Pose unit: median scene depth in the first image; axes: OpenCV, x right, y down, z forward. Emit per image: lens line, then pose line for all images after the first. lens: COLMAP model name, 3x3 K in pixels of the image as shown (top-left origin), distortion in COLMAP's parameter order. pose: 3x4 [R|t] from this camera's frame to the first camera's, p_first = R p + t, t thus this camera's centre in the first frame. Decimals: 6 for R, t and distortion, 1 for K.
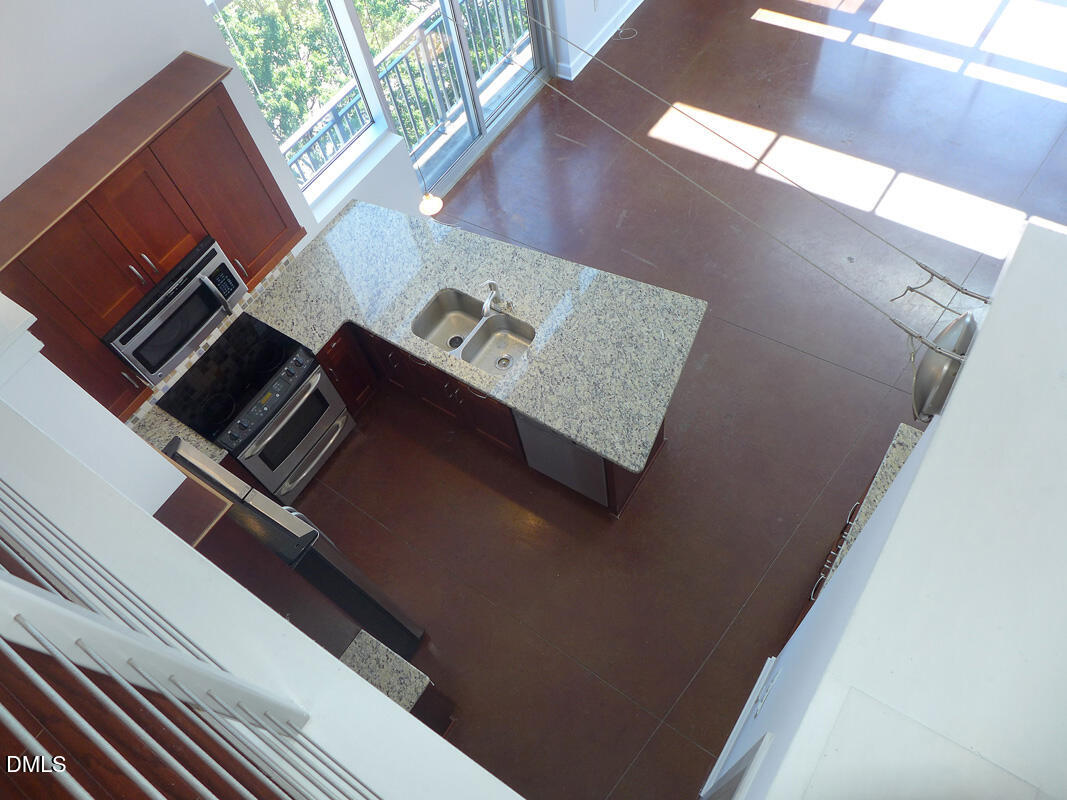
lens RADIAL K [[771.2, 0, 529.1], [0, 771.2, 399.0], [0, 0, 1]] dist [-0.037493, 0.000546]
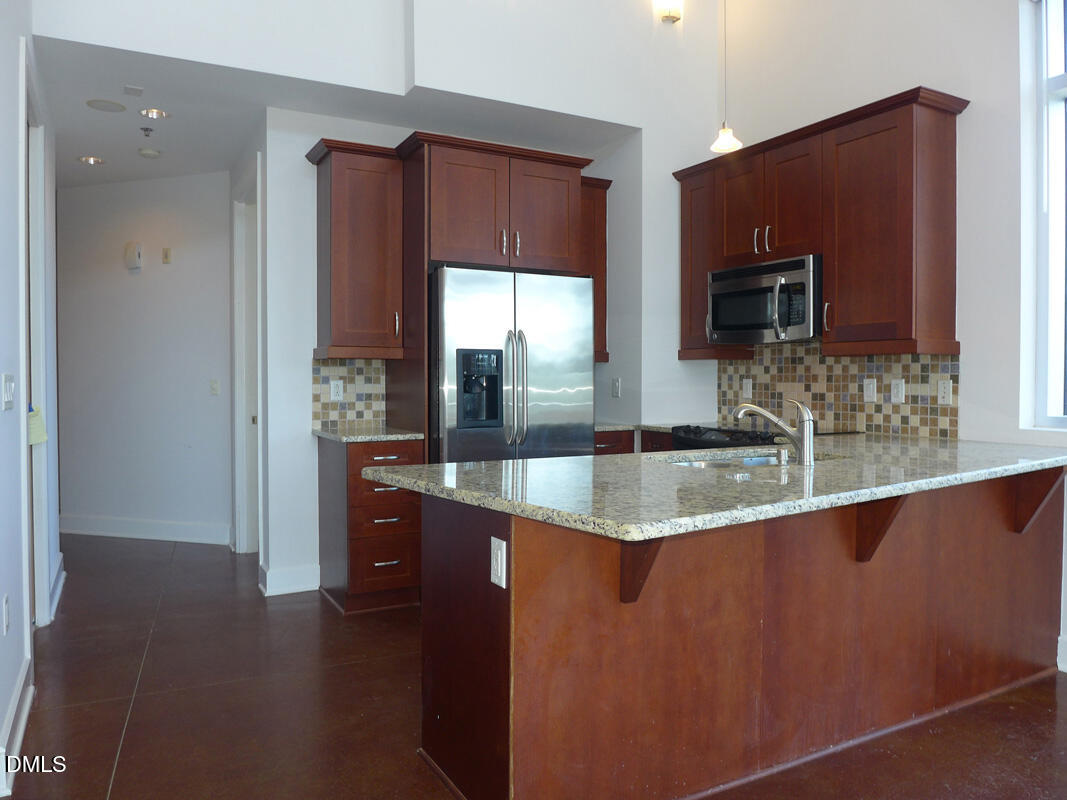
lens RADIAL K [[768.9, 0, 521.8], [0, 768.9, 397.0], [0, 0, 1]] dist [-0.056699, 0.022993]
pose [[-0.462762, 0.150235, -0.873660, 0.299398], [-0.728851, 0.496509, 0.471439, -0.155383], [0.504607, 0.854932, -0.120267, 0.550948]]
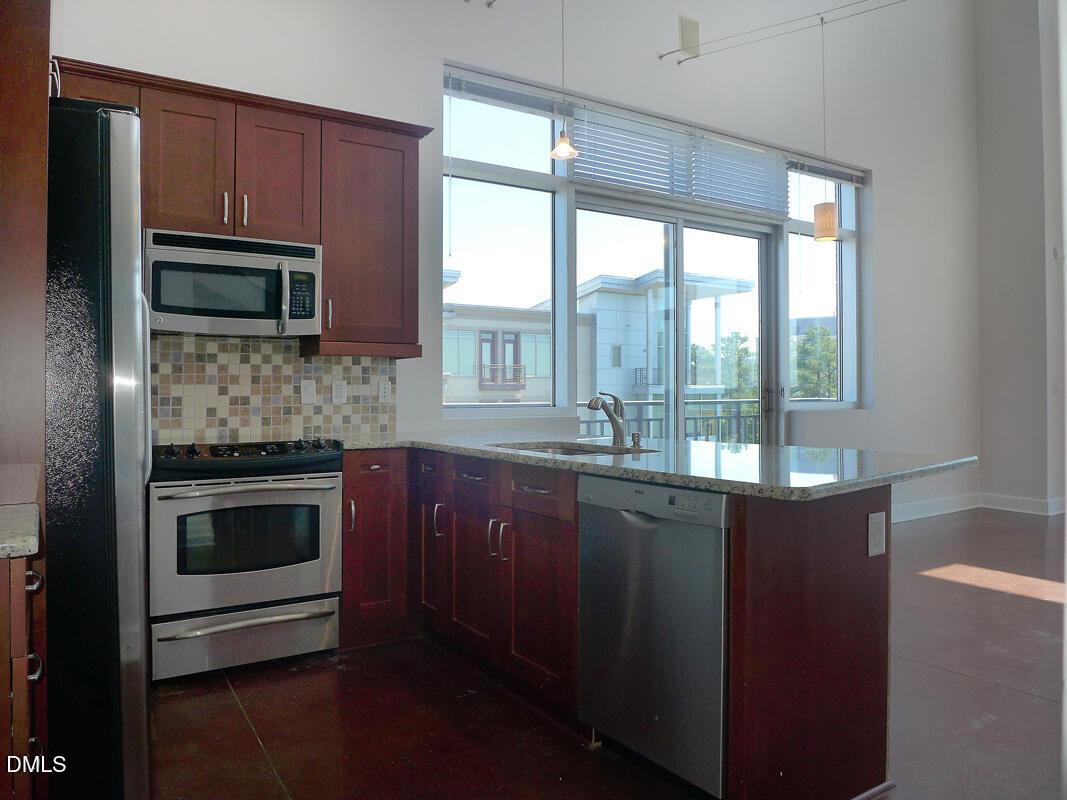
lens RADIAL K [[768.9, 0, 521.8], [0, 768.9, 397.0], [0, 0, 1]] dist [-0.056699, 0.022993]
pose [[0.907214, 0.126059, -0.401337, 0.082754], [-0.405676, 0.514601, -0.755389, 0.224581], [0.111305, 0.848113, 0.517993, 0.367609]]
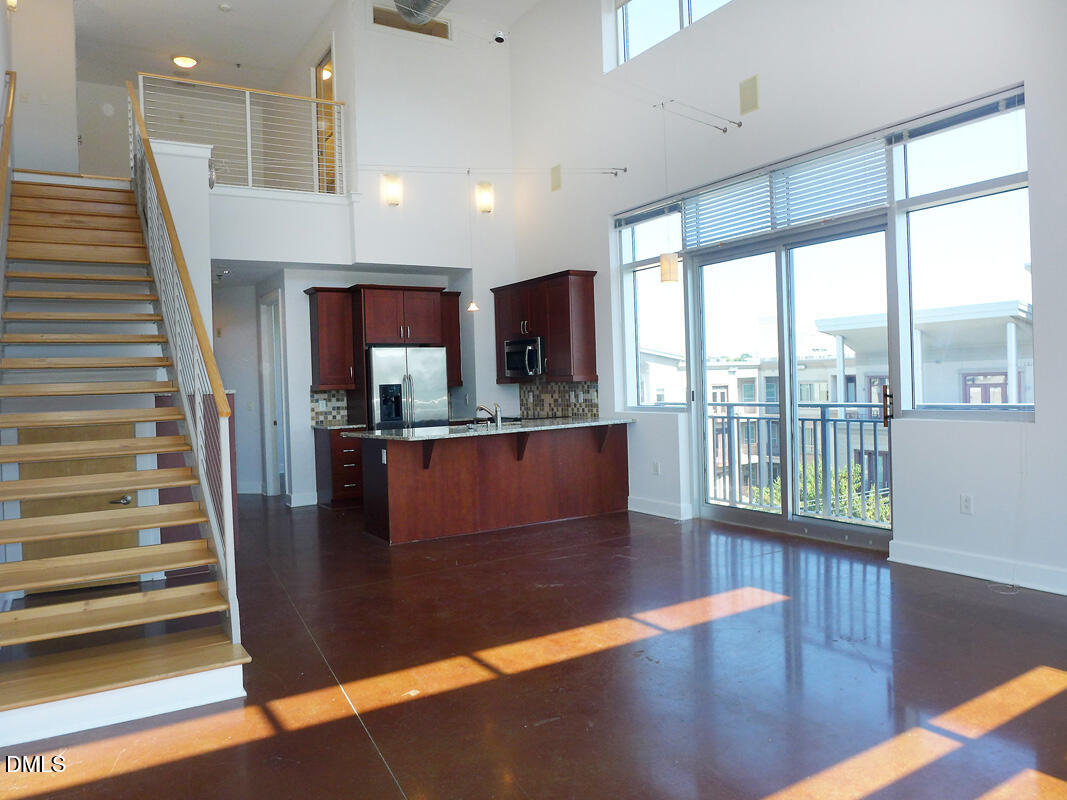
lens RADIAL K [[768.9, 0, 521.8], [0, 768.9, 397.0], [0, 0, 1]] dist [-0.056699, 0.022993]
pose [[-0.411005, 0.158151, -0.897810, 0.759966], [-0.734643, 0.525678, 0.428908, -0.499764], [0.539792, 0.835853, -0.099872, 0.671245]]
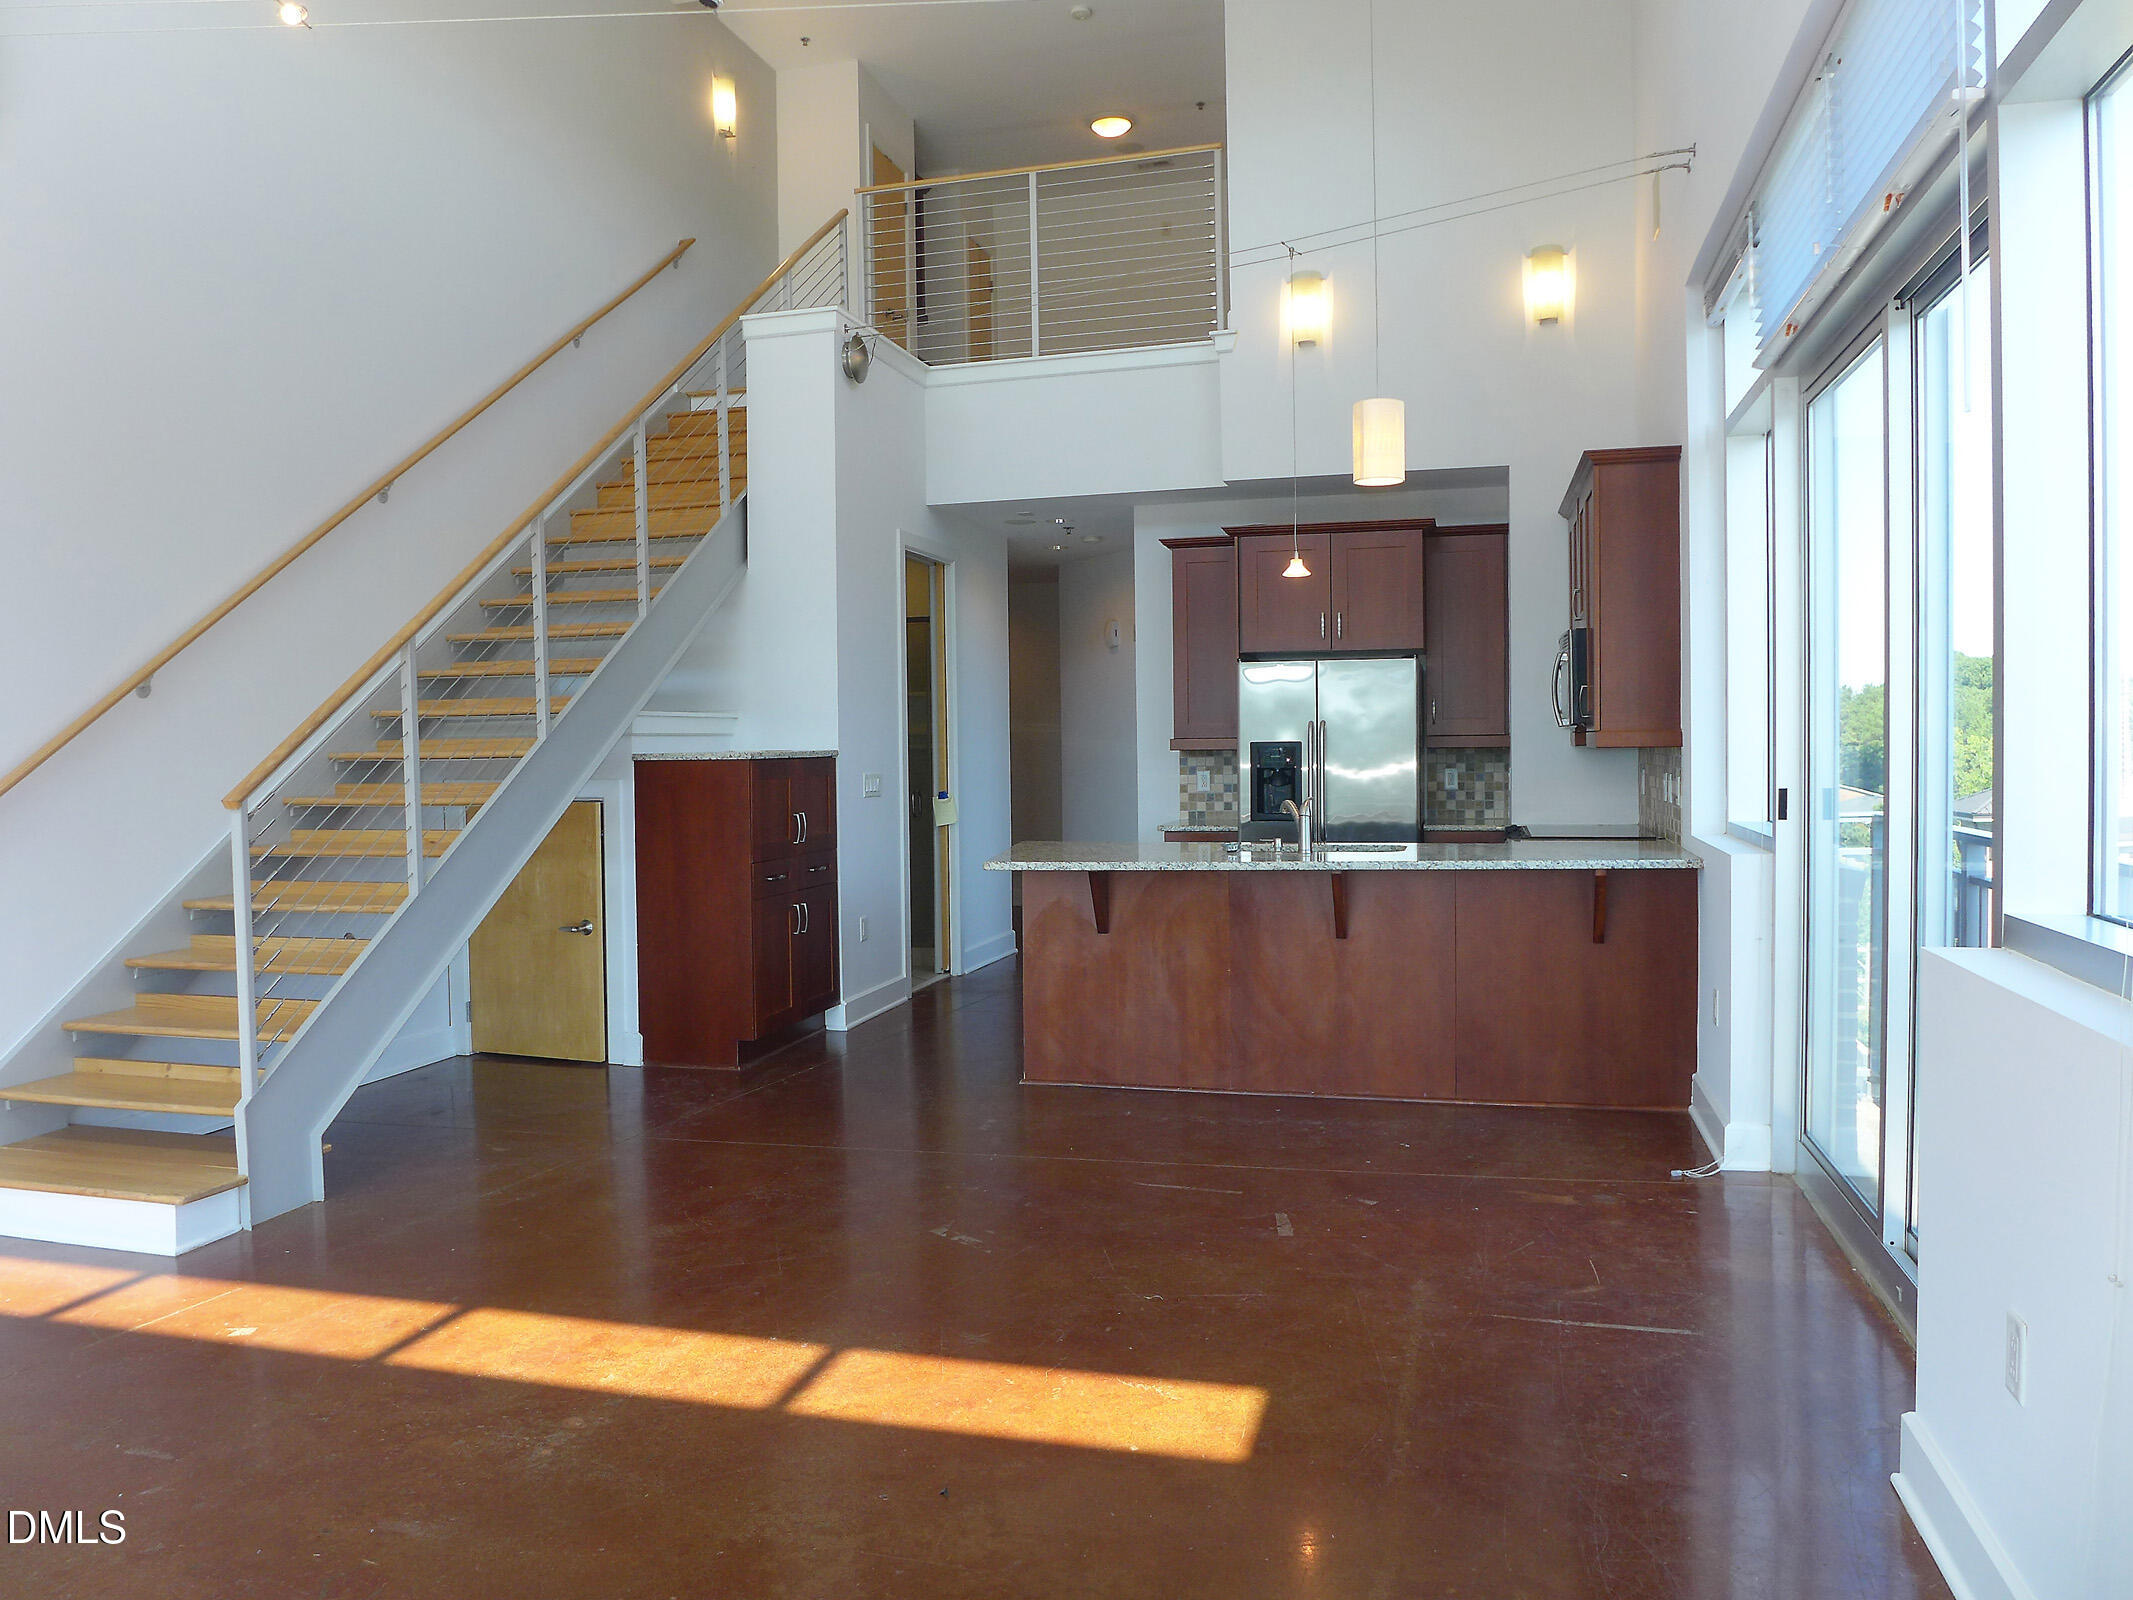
lens RADIAL K [[1537.0, 0, 1043.1], [0, 1537.0, 793.9], [0, 0, 1]] dist [-0.056699, 0.022993]
pose [[-0.941281, 0.151878, -0.301534, 0.314982], [-0.195371, 0.483363, 0.853341, -0.706401], [0.275354, 0.862145, -0.425308, 0.854936]]
